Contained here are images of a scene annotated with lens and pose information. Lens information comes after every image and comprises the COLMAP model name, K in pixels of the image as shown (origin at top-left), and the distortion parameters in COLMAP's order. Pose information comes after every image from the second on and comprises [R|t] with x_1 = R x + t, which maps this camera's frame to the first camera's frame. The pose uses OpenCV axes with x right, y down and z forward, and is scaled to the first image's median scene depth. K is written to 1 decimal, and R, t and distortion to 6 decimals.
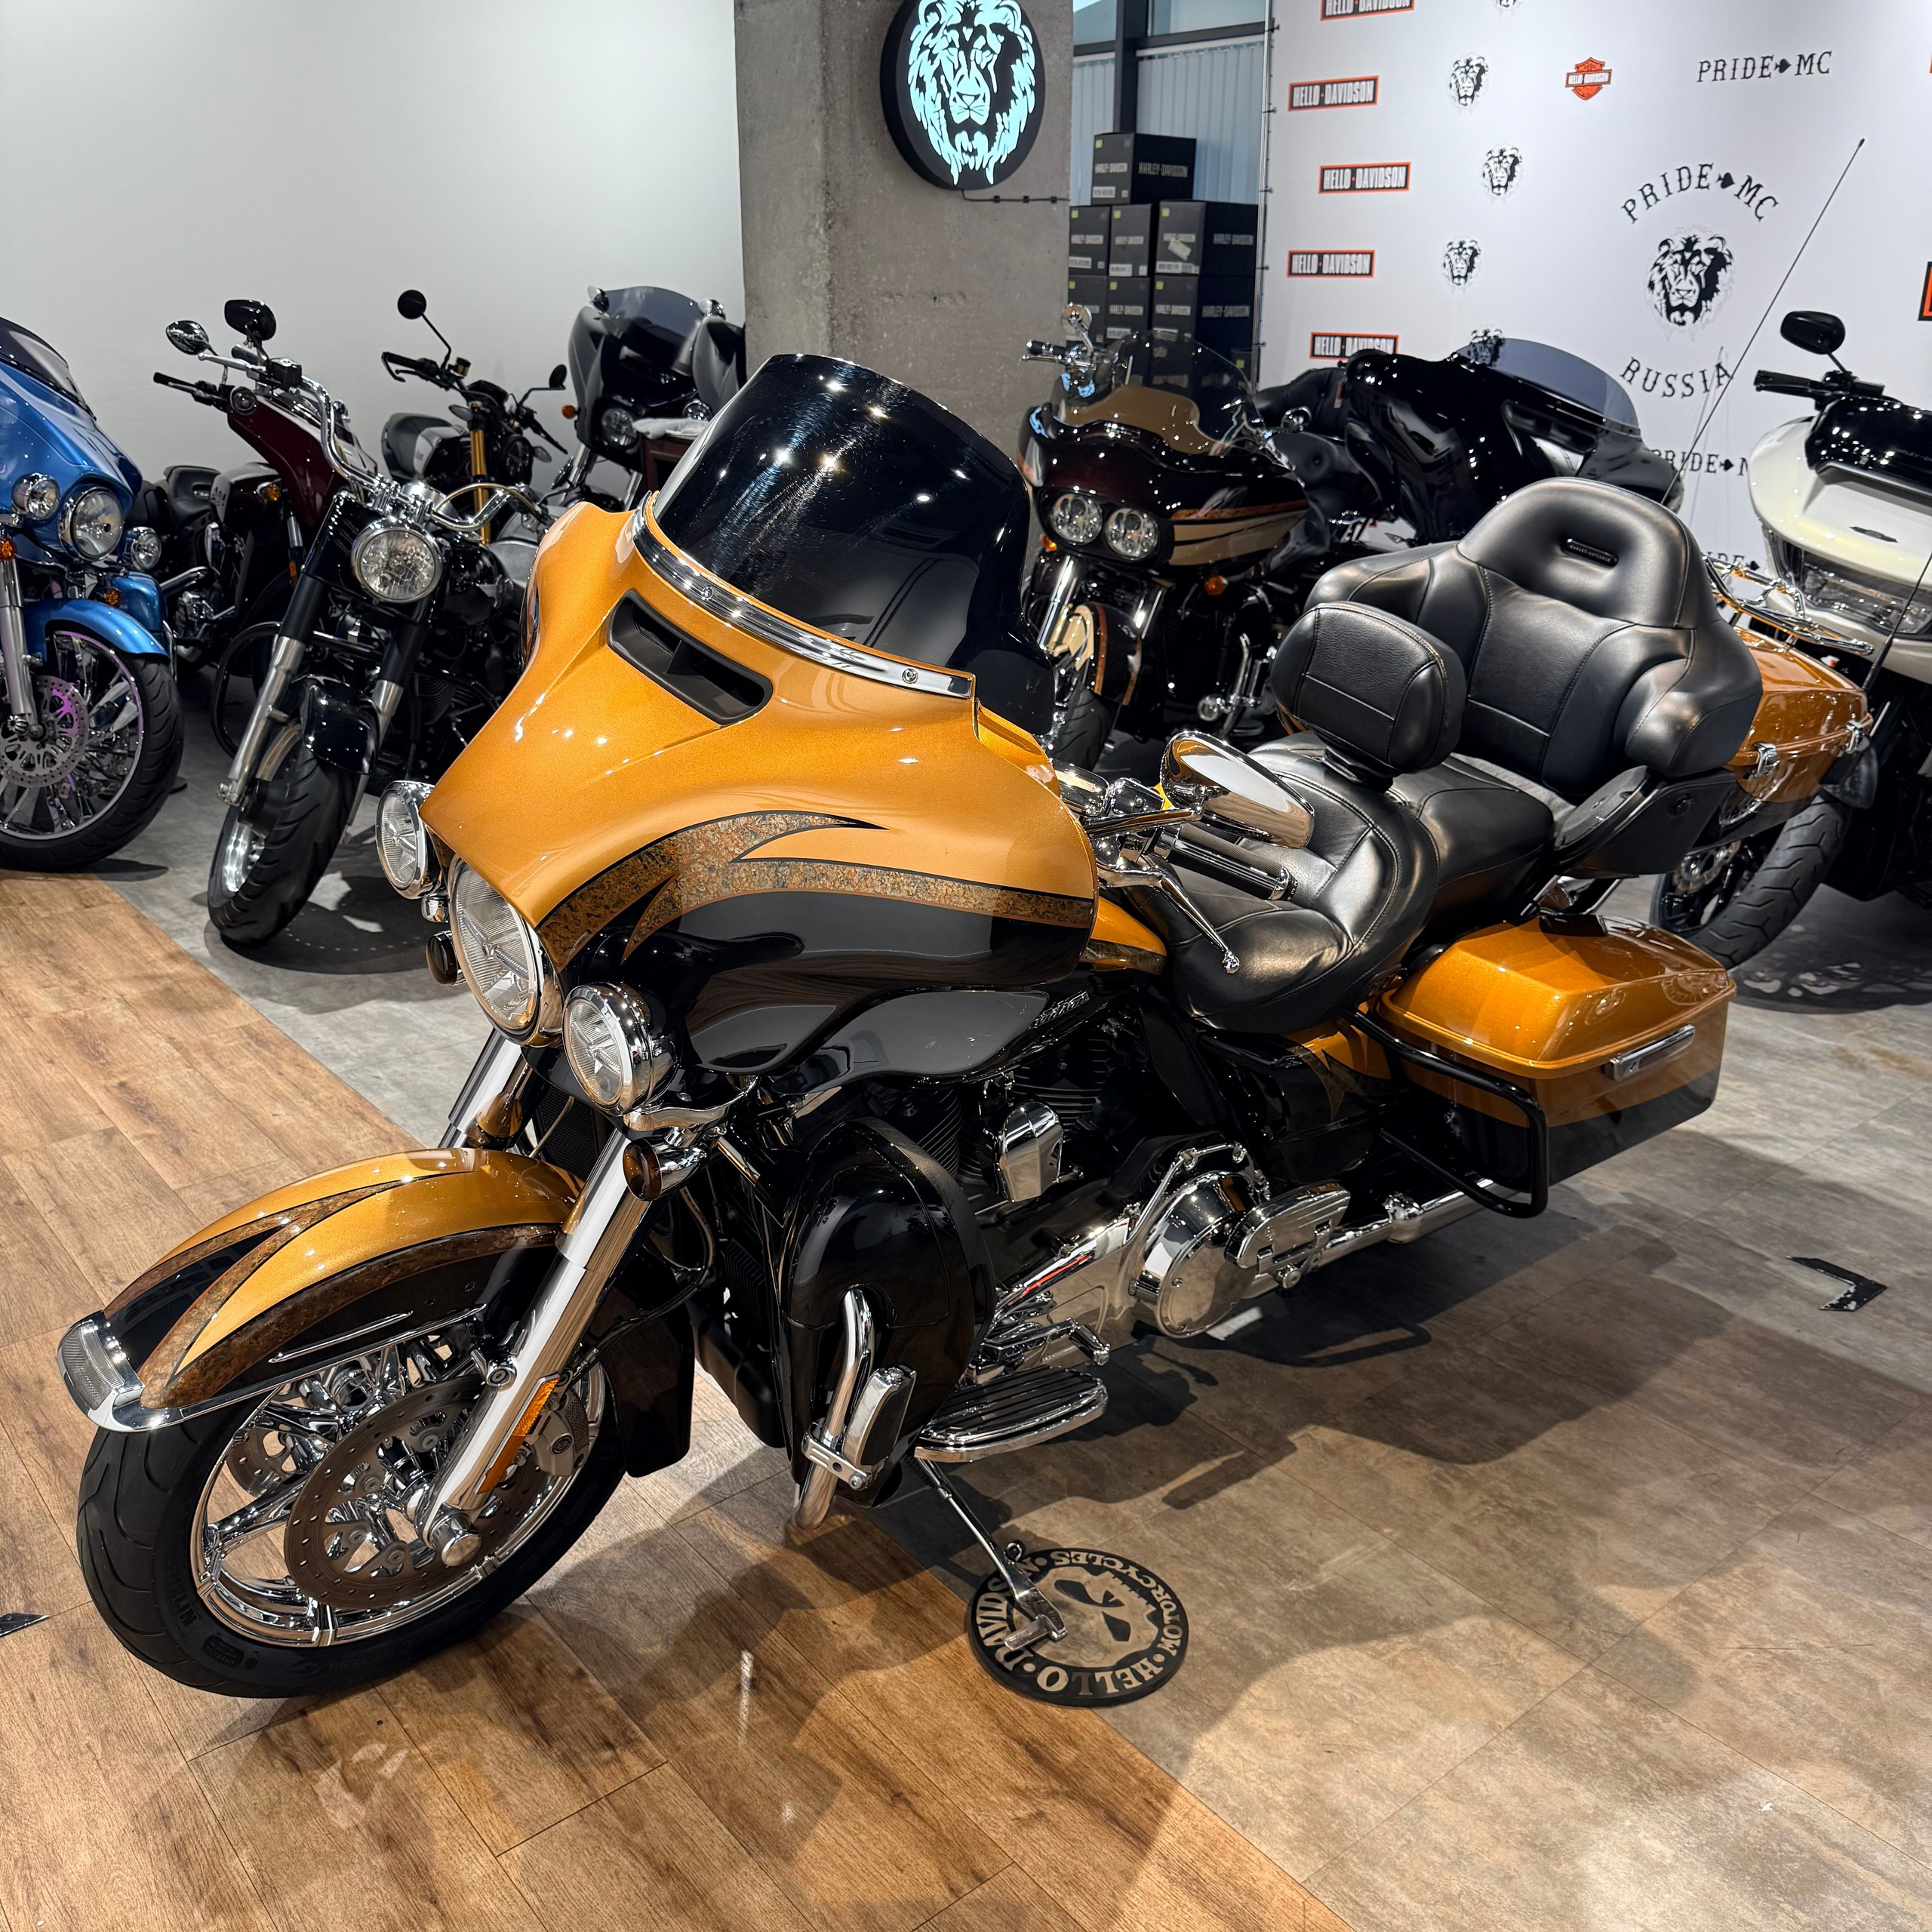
lens RADIAL K [[1836.9, 0, 976.6], [0, 1836.9, 976.0], [0, 0, 1]] dist [0.006260, -0.061764]
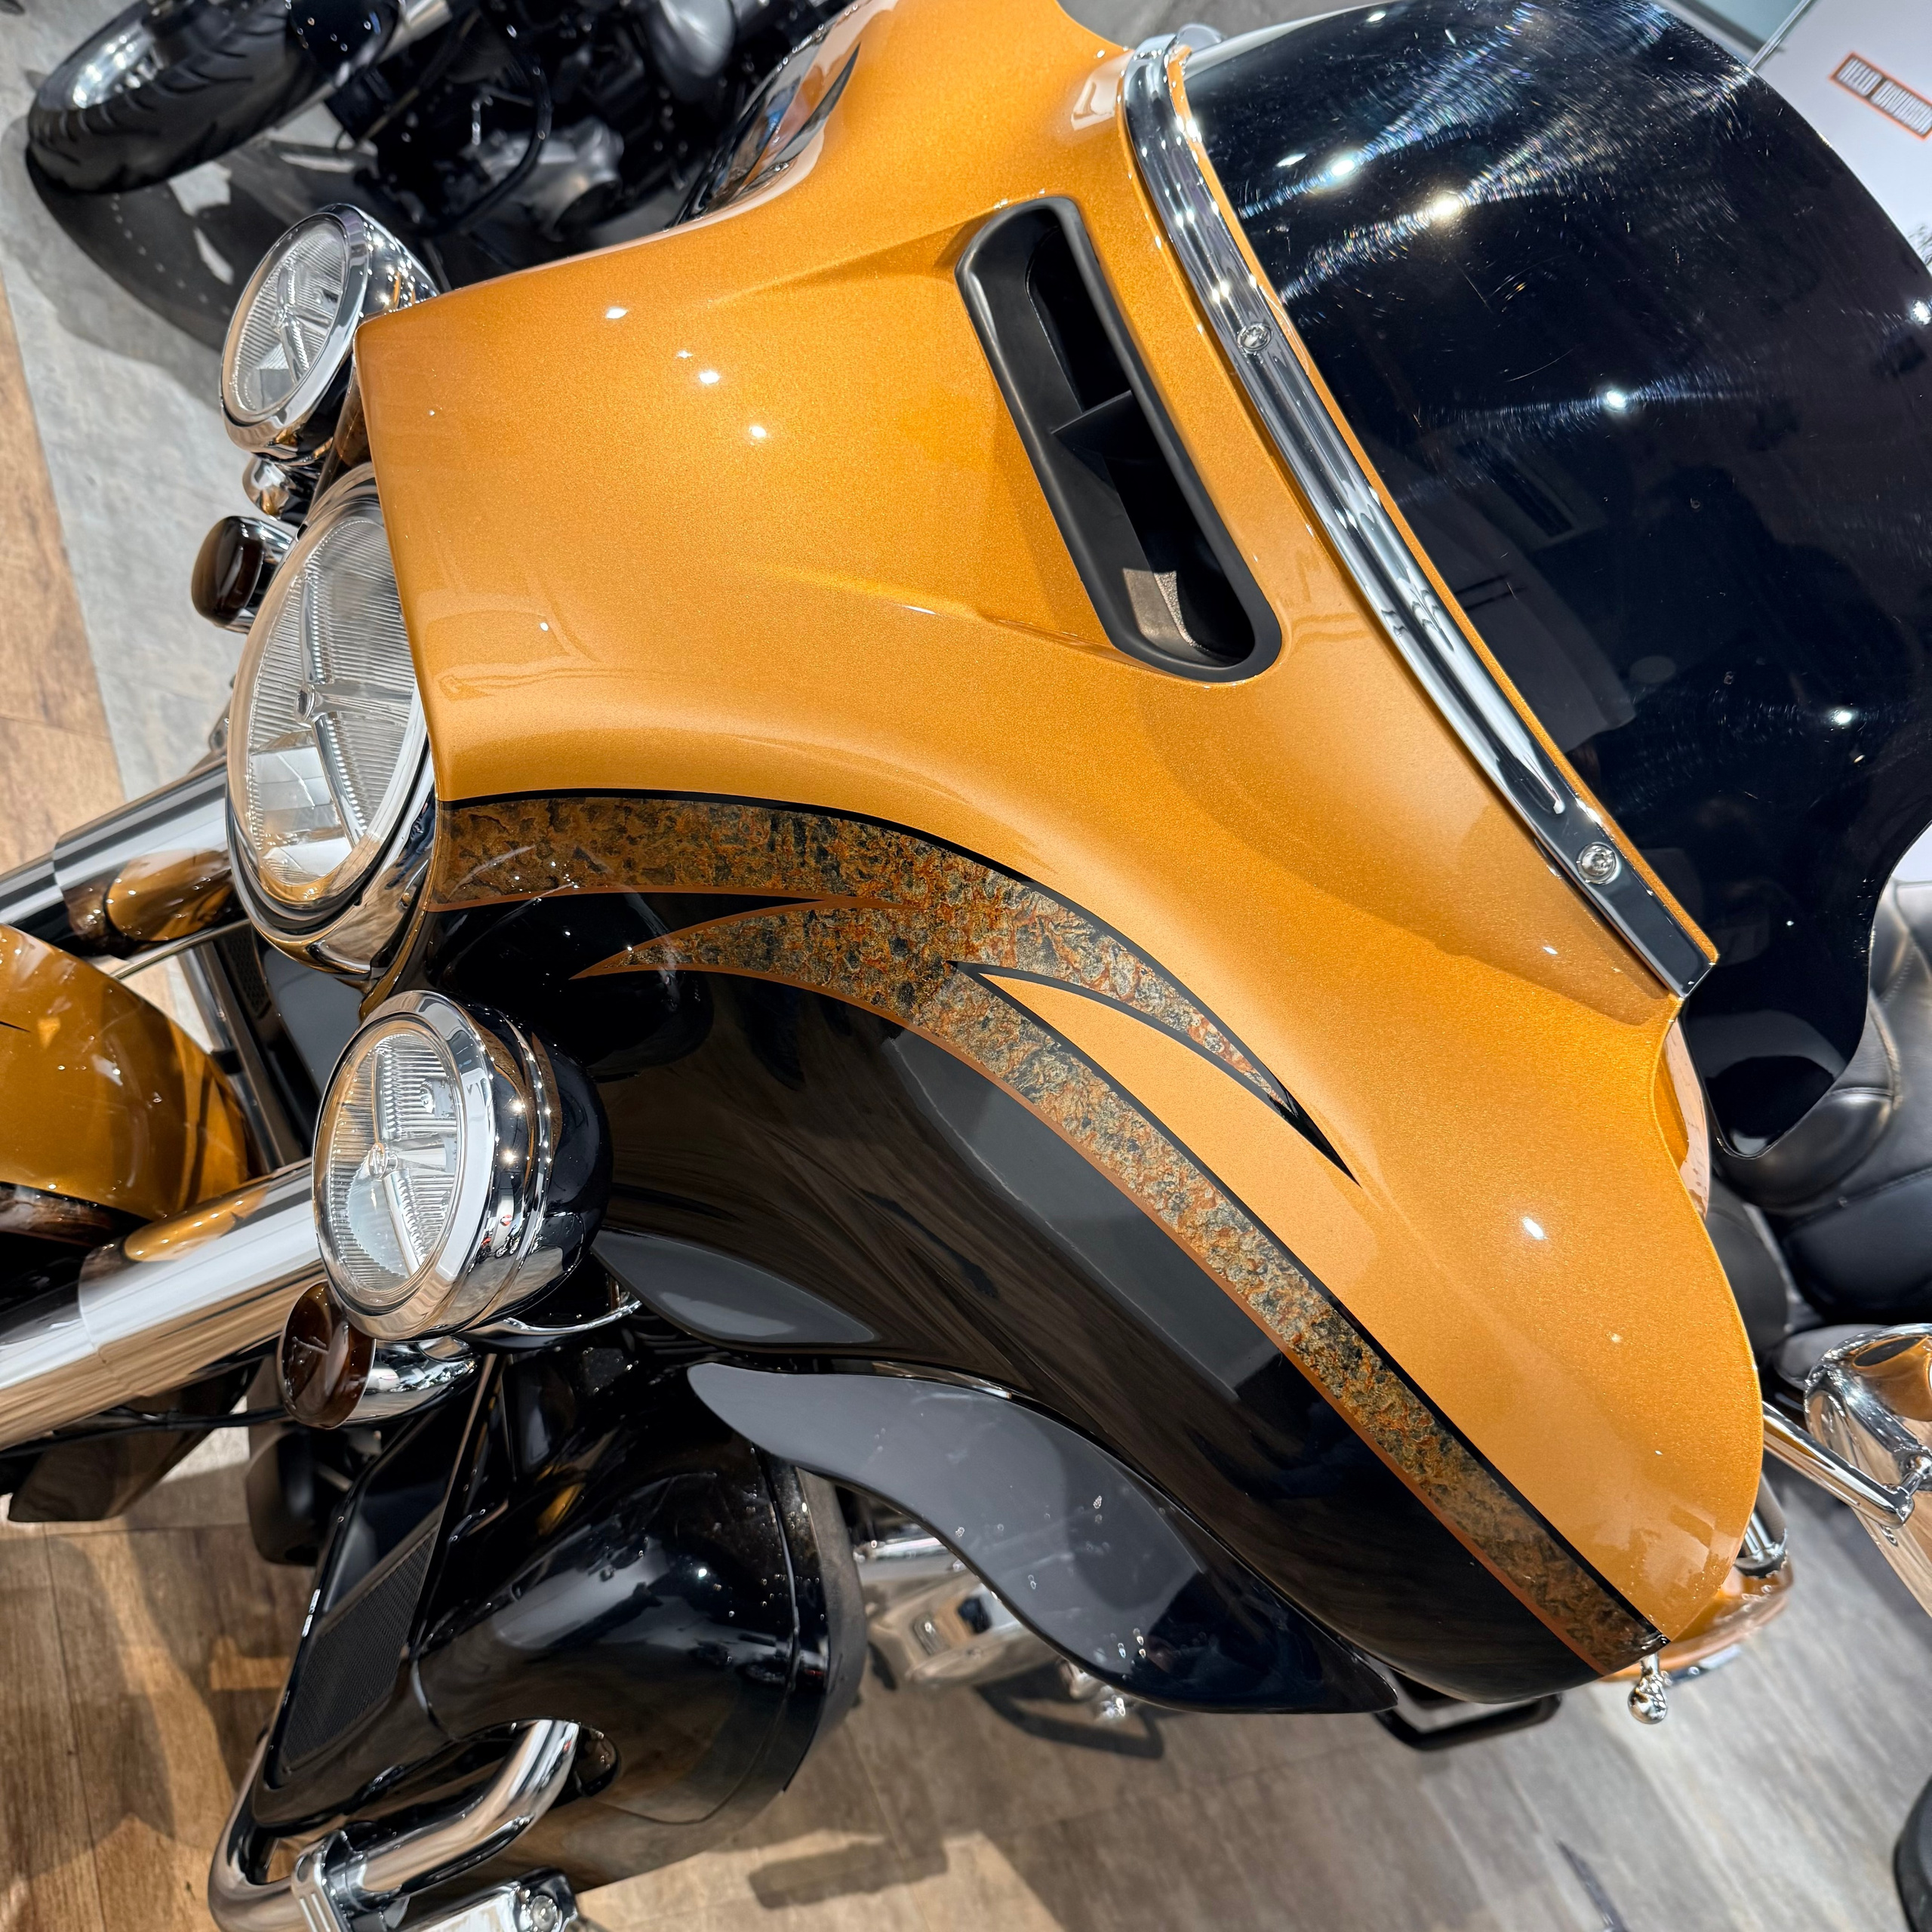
lens RADIAL K [[1797.5, 0, 944.2], [0, 1797.5, 968.3], [0, 0, 1]] dist [0.121690, -0.238935]
pose [[0.797872, 0.574379, 0.183000, -0.142973], [-0.595005, 0.799100, 0.086072, -0.064468], [-0.096798, -0.177561, 0.979338, 0.420715]]
